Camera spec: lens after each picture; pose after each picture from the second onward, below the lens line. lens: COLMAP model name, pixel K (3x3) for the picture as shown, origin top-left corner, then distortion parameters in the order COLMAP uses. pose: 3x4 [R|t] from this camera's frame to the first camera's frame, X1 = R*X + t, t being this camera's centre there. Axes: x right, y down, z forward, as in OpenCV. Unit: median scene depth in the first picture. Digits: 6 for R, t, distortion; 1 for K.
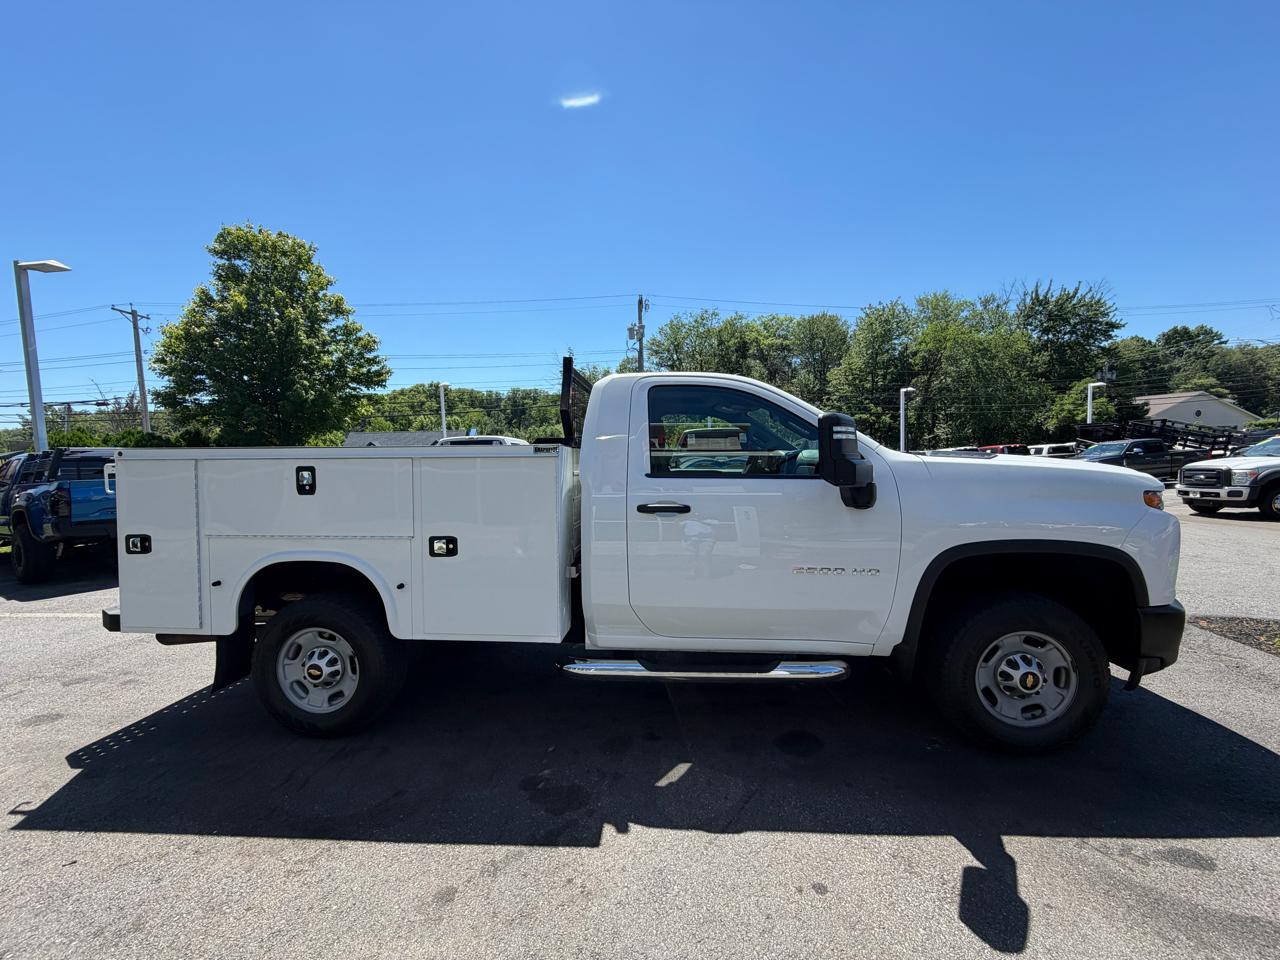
lens RADIAL K [[509.8, 0, 636.8], [0, 509.8, 481.0], [0, 0, 1]] dist [0.000901, -0.000456]
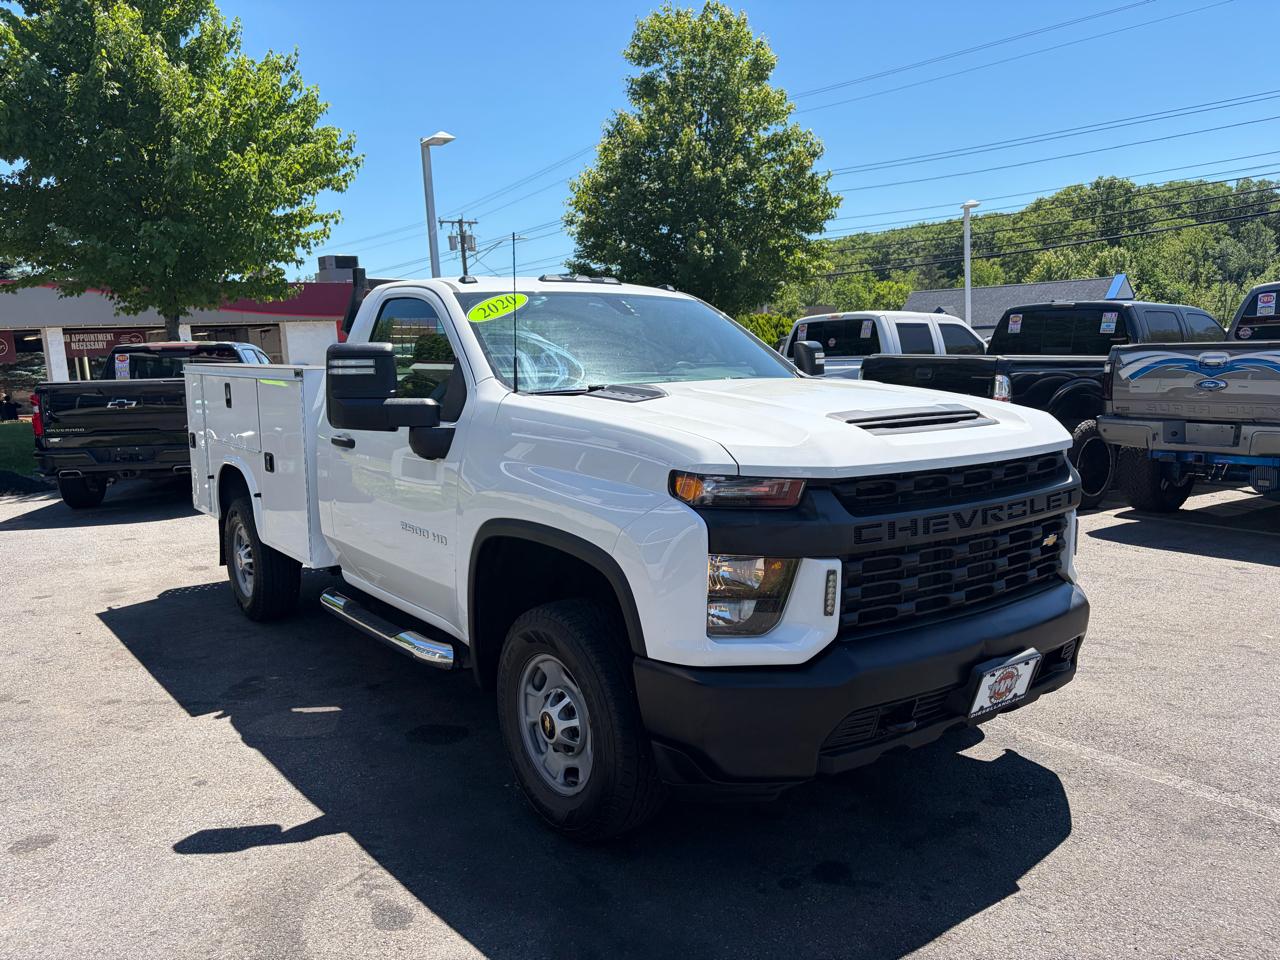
lens RADIAL K [[966.0, 0, 641.7], [0, 966.0, 486.8], [0, 0, 1]] dist [0.042645, -0.041619]
pose [[0.671061, 0.106788, -0.733671, 0.443912], [-0.022358, 0.992037, 0.123944, -0.024435], [0.741065, -0.066771, 0.668105, 0.057265]]
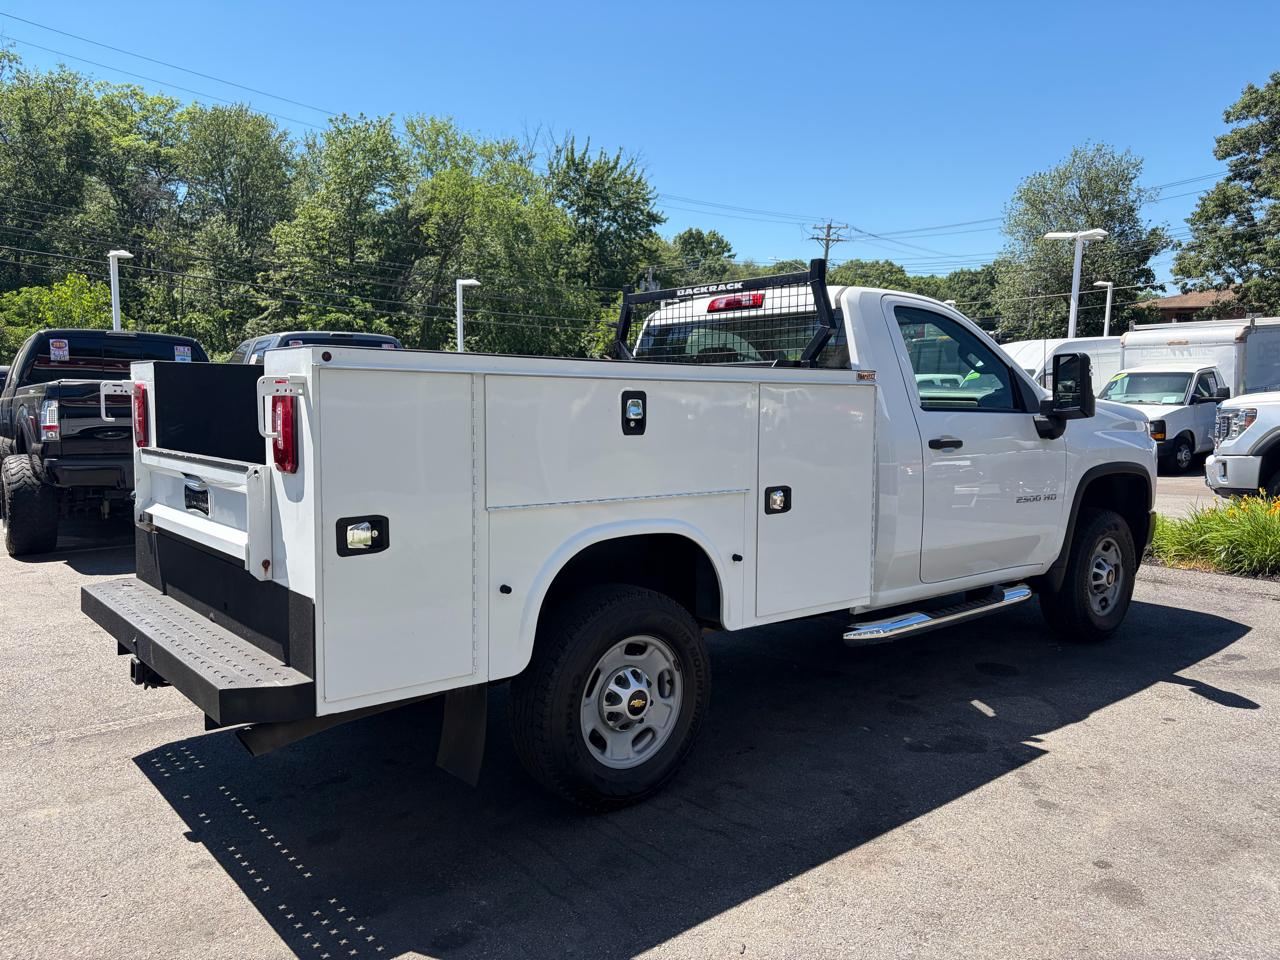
lens RADIAL K [[966.0, 0, 643.0], [0, 966.0, 483.6], [0, 0, 1]] dist [0.042645, -0.041619]
pose [[0.712829, -0.046524, 0.699793, -0.414001], [0.011708, 0.998448, 0.054454, 0.006095], [-0.701240, -0.030623, 0.712267, 0.030514]]
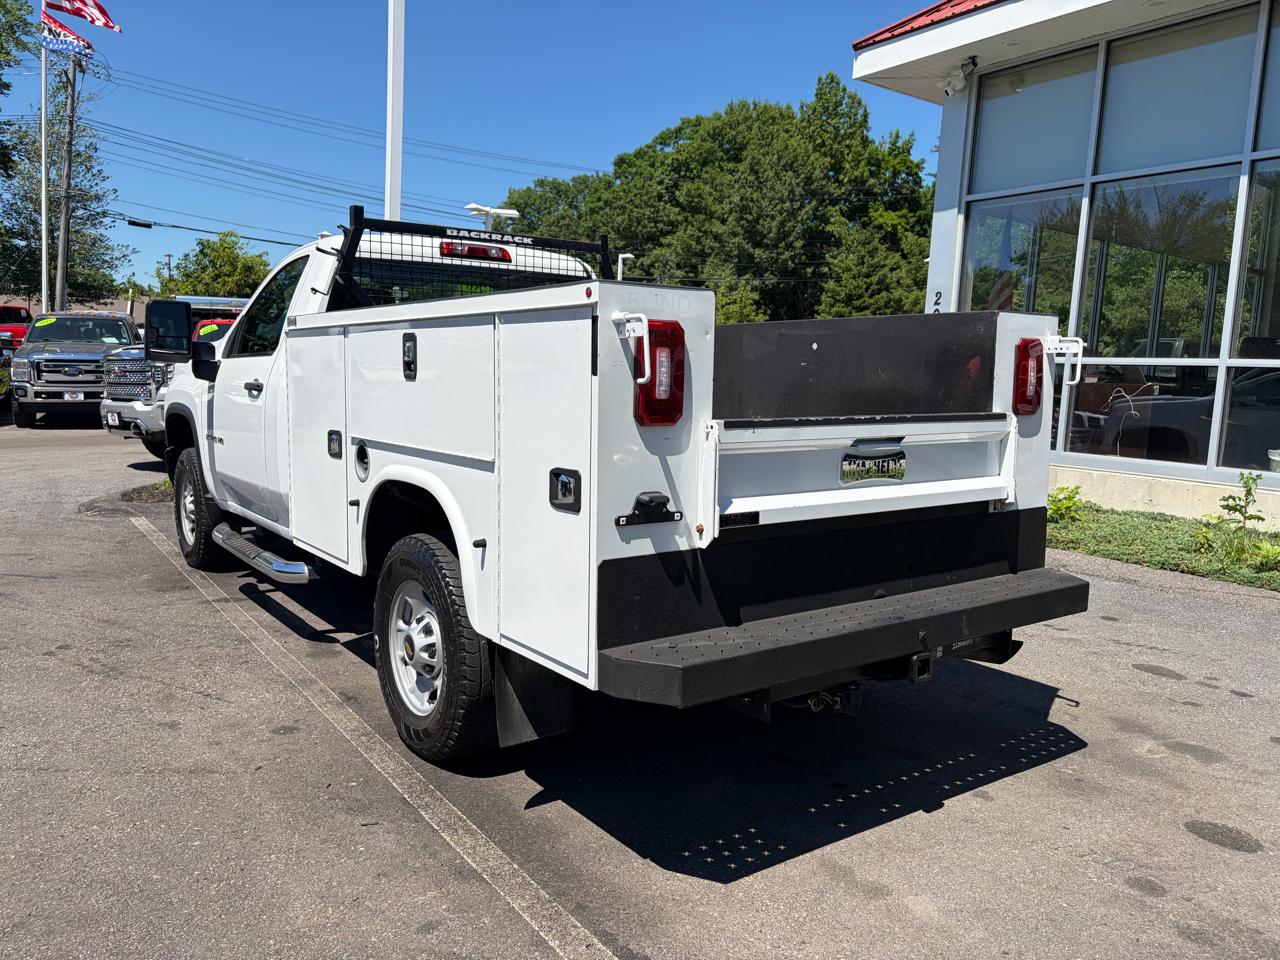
lens RADIAL K [[966.0, 0, 634.7], [0, 966.0, 482.4], [0, 0, 1]] dist [0.042645, -0.041619]
pose [[-0.649251, -0.091205, 0.755086, -0.463830], [0.015817, 0.990950, 0.133295, -0.007549], [-0.760409, 0.098485, -0.641933, 0.634586]]
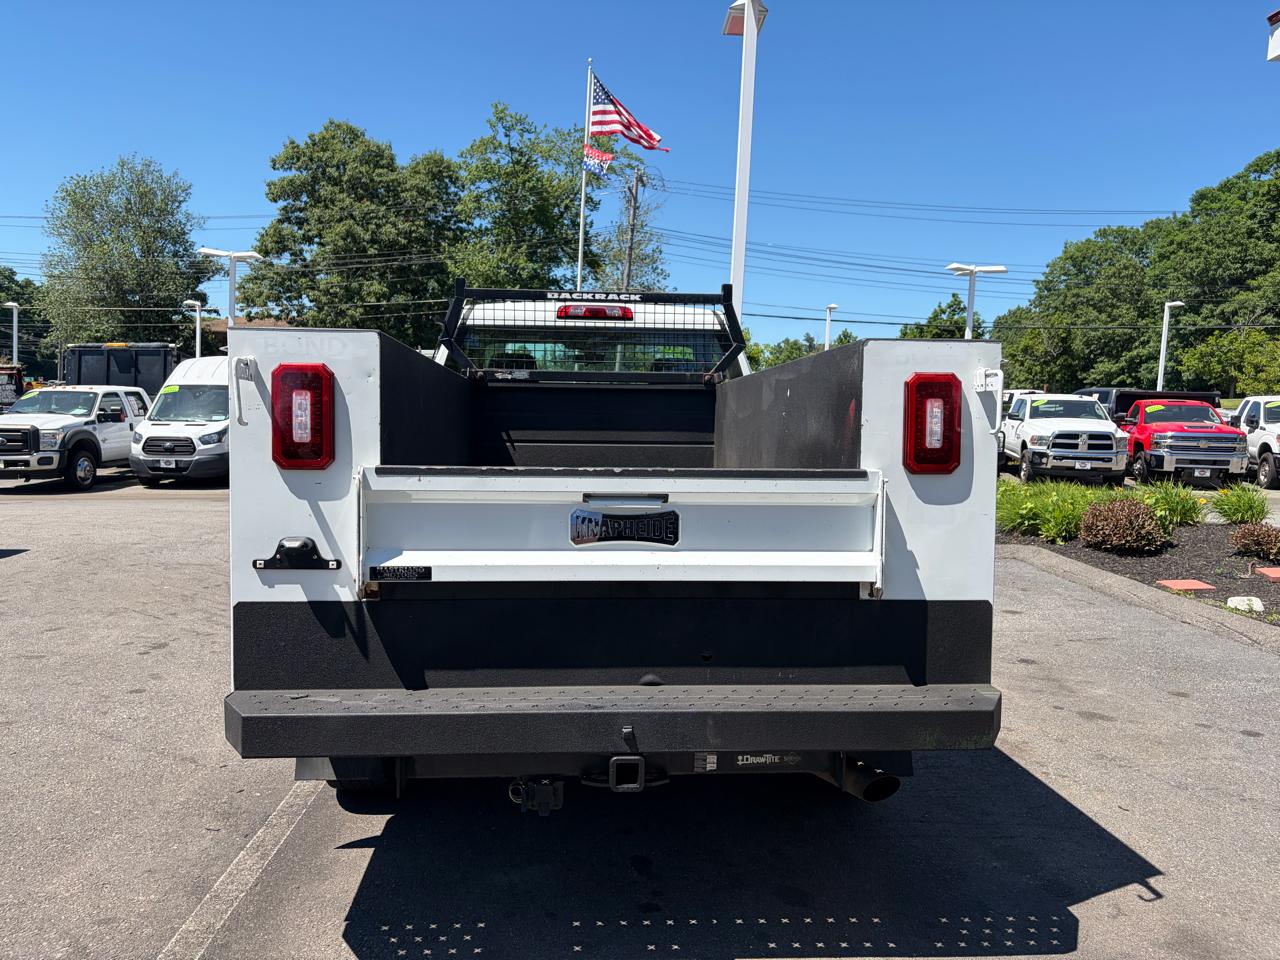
lens RADIAL K [[966.0, 0, 635.5], [0, 966.0, 492.0], [0, 0, 1]] dist [0.042645, -0.041619]
pose [[-0.151301, -0.057517, 0.986813, -0.536162], [0.025523, 0.997746, 0.062068, 0.003602], [-0.988158, 0.034577, -0.149492, 0.421104]]
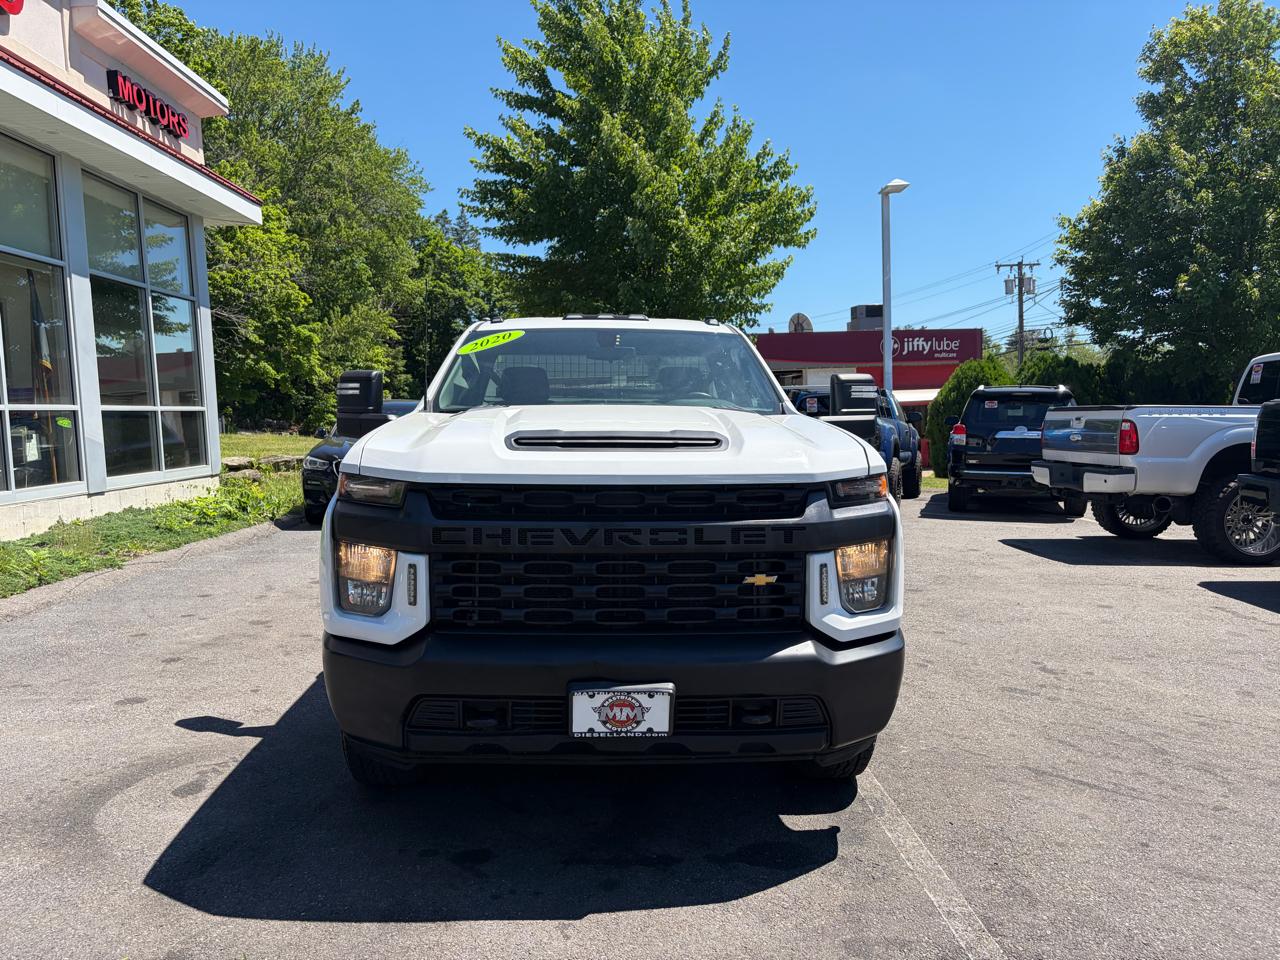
lens RADIAL K [[966.0, 0, 637.1], [0, 966.0, 472.4], [0, 0, 1]] dist [0.042645, -0.041619]
pose [[0.133897, 0.085711, -0.987282, 0.590330], [-0.041706, 0.995857, 0.080799, -0.025048], [0.990117, 0.030357, 0.136917, 0.302195]]
